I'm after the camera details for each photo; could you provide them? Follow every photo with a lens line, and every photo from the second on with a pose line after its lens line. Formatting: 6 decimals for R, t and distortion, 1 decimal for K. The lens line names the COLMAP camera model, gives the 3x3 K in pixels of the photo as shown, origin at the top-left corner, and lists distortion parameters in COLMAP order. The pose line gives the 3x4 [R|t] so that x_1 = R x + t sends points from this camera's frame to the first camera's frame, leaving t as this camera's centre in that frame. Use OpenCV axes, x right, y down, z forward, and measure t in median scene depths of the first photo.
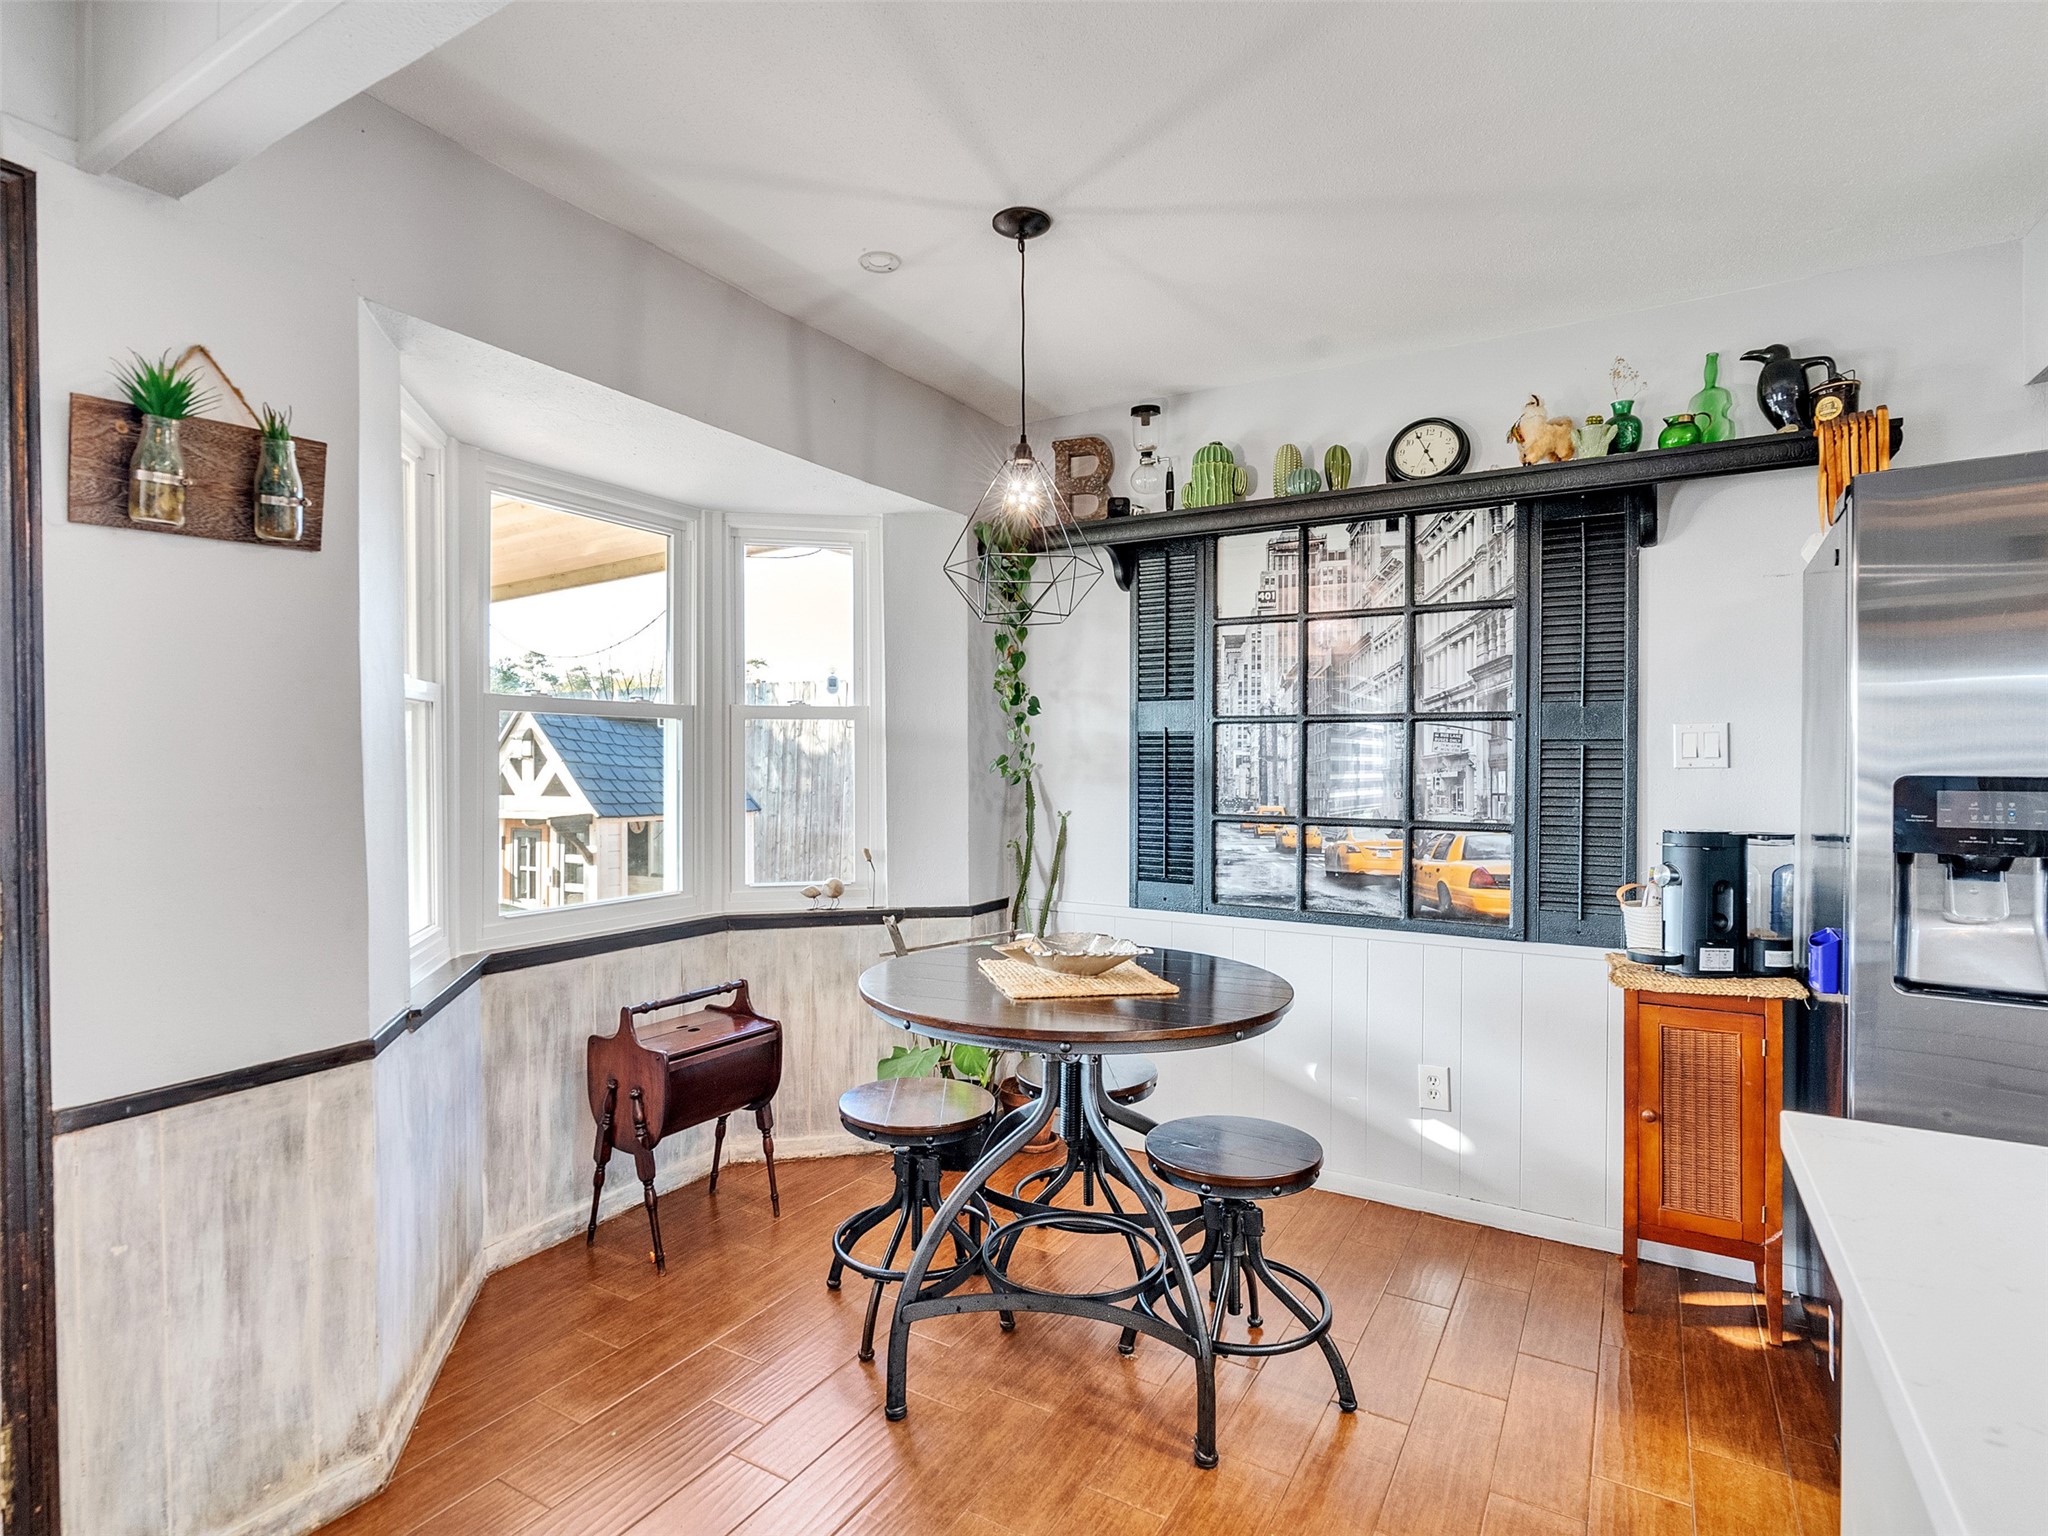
lens RADIAL K [[1044.8, 0, 1008.8], [0, 1044.8, 765.9], [0, 0, 1]] dist [-0.005841, 0.002660]
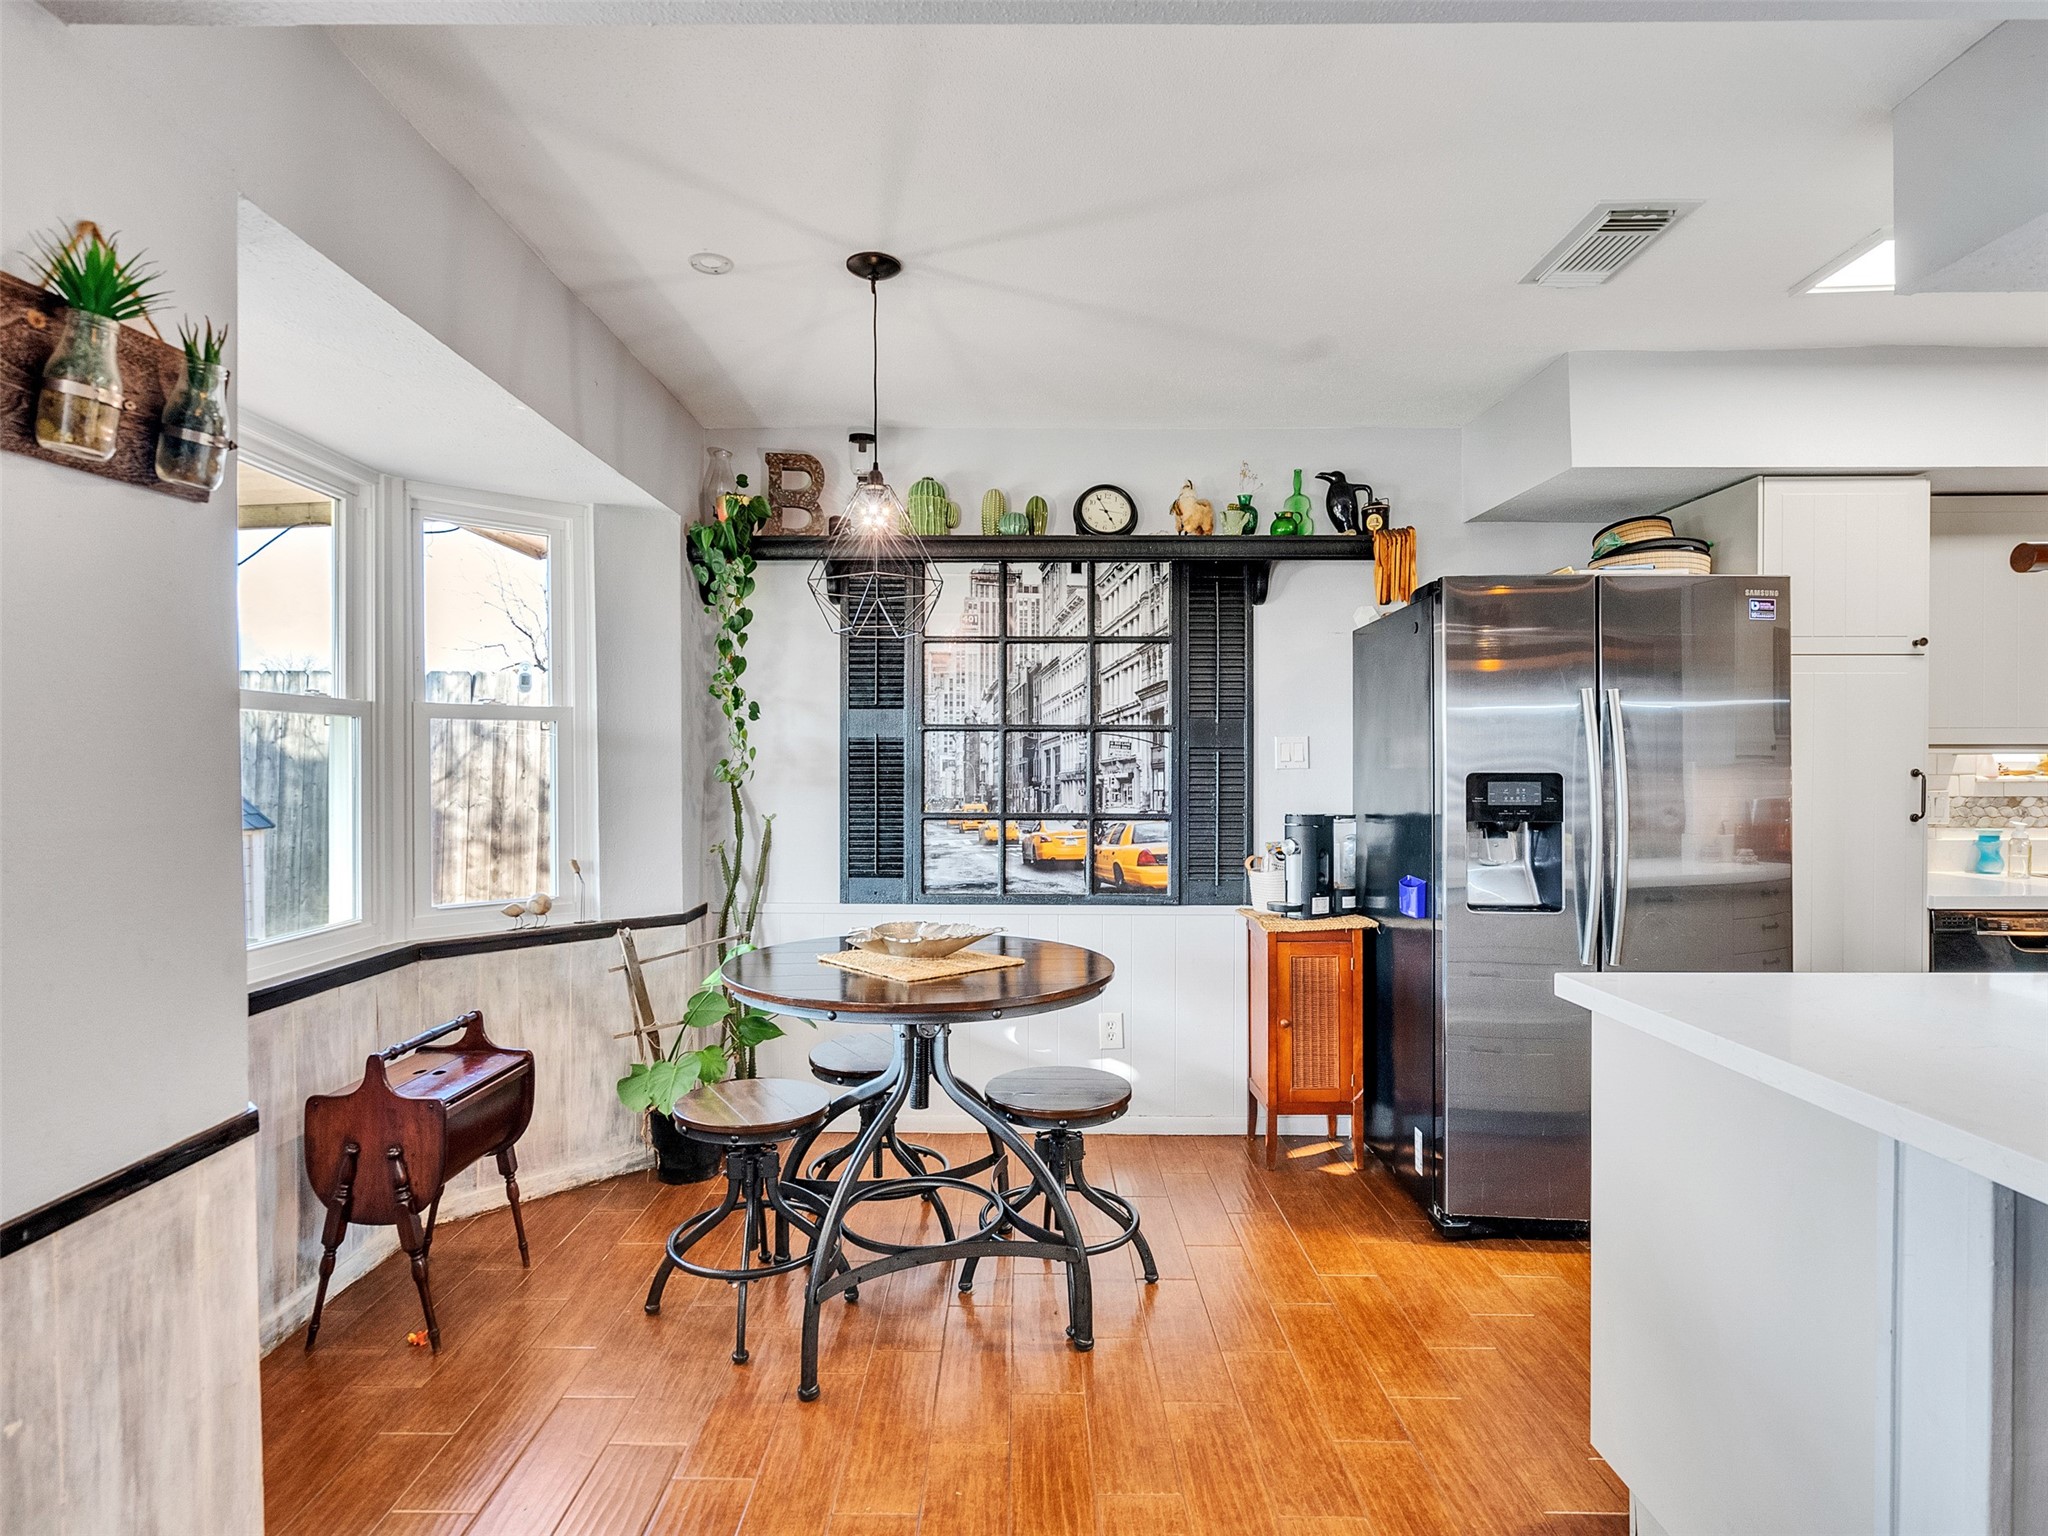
lens RADIAL K [[1044.8, 0, 1008.6], [0, 1044.8, 766.8], [0, 0, 1]] dist [-0.005841, 0.002660]
pose [[0.861865, -0.003220, 0.507127, -0.331287], [0.005199, 0.999983, -0.002487, 0.000699], [-0.507111, 0.004780, 0.861868, 0.001694]]
